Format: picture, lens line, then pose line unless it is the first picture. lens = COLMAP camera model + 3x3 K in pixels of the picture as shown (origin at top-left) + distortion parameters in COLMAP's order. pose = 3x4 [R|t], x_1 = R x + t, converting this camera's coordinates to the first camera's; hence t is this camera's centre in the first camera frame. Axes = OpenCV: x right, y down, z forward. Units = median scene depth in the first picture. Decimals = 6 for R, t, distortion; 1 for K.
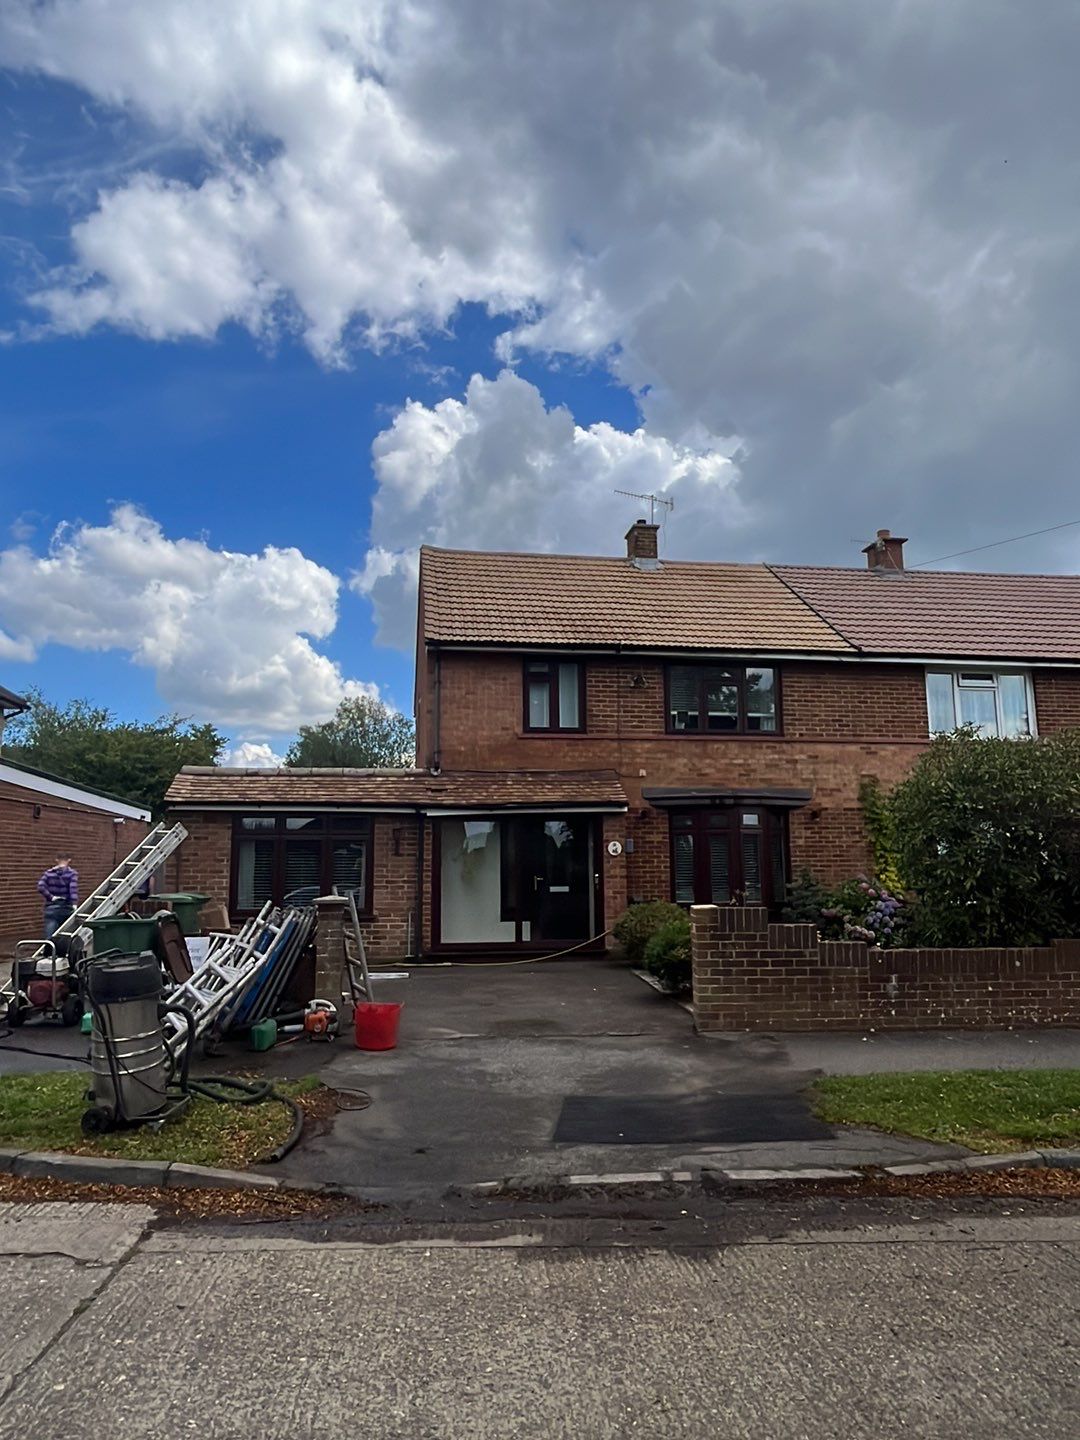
lens RADIAL K [[943.7, 0, 540.0], [0, 943.7, 720.0], [0, 0, 1]] dist [-0.002588, -0.000112]
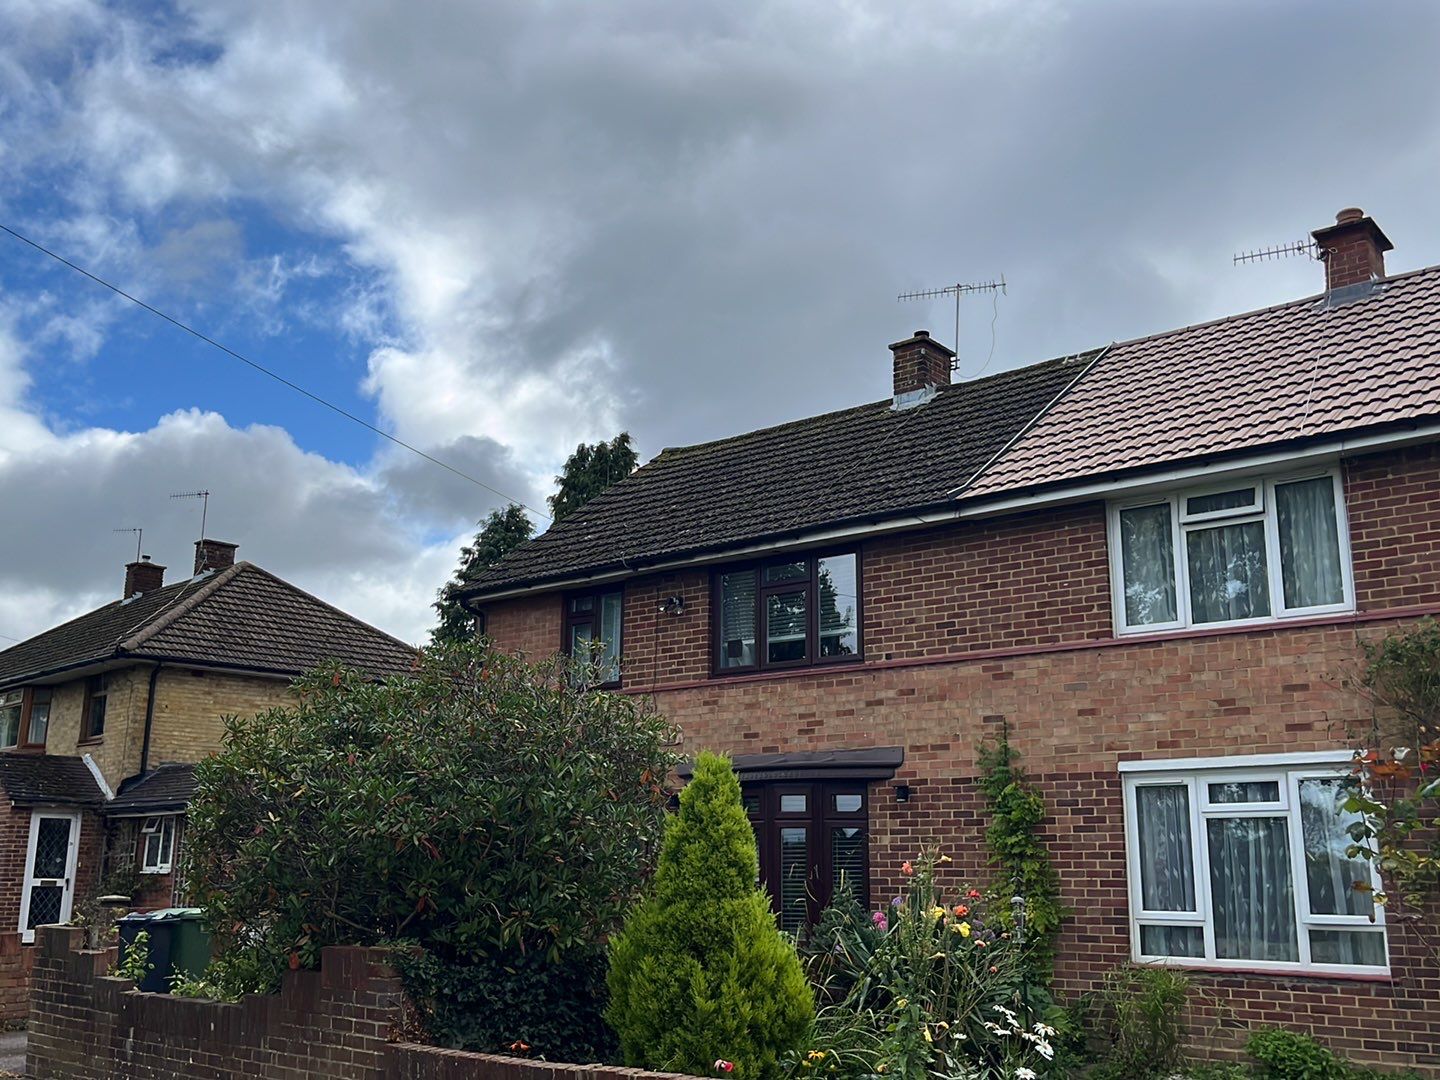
lens RADIAL K [[1384.9, 0, 720.0], [0, 1384.9, 540.0], [0, 0, 1]] dist [0.049103, -0.003586]
pose [[0.667333, -0.163392, -0.726616, 0.881031], [0.099744, 0.986456, -0.130216, 0.047886], [0.738050, 0.014422, 0.674591, 0.340539]]
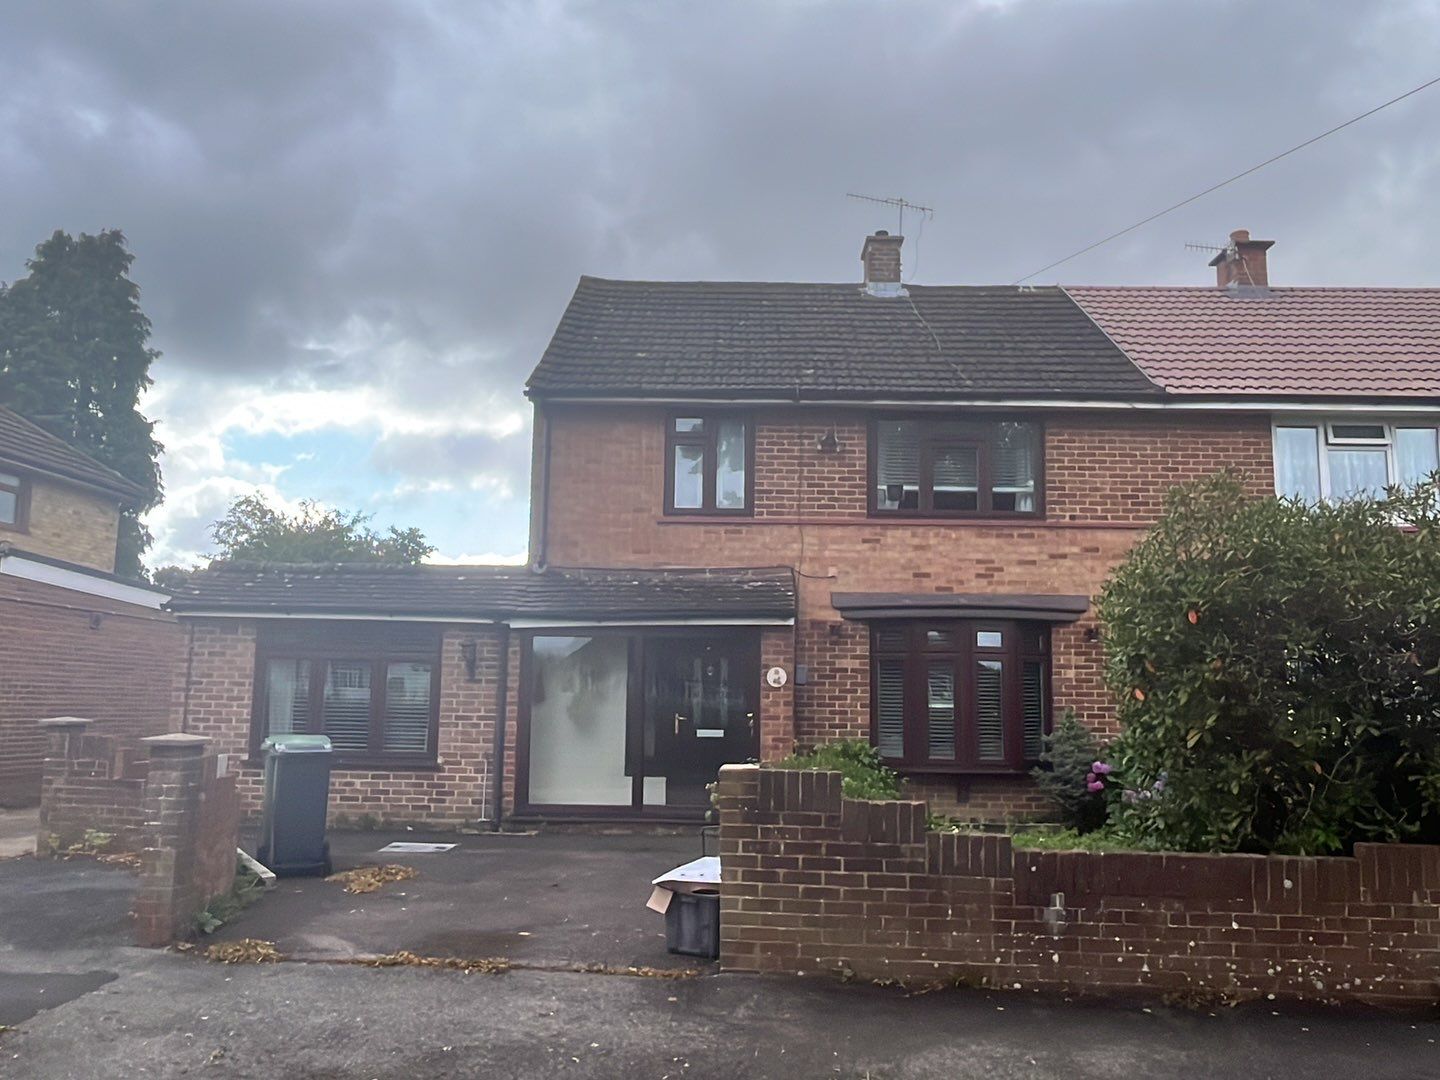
lens RADIAL K [[1112.8, 0, 720.2], [0, 1112.8, 549.8], [0, 0, 1]] dist [-0.000062, -0.002934]
pose [[0.986495, -0.001795, -0.163781, 0.161621], [0.004374, 0.999872, 0.015386, 0.026412], [0.163733, -0.015894, 0.986377, 0.166166]]
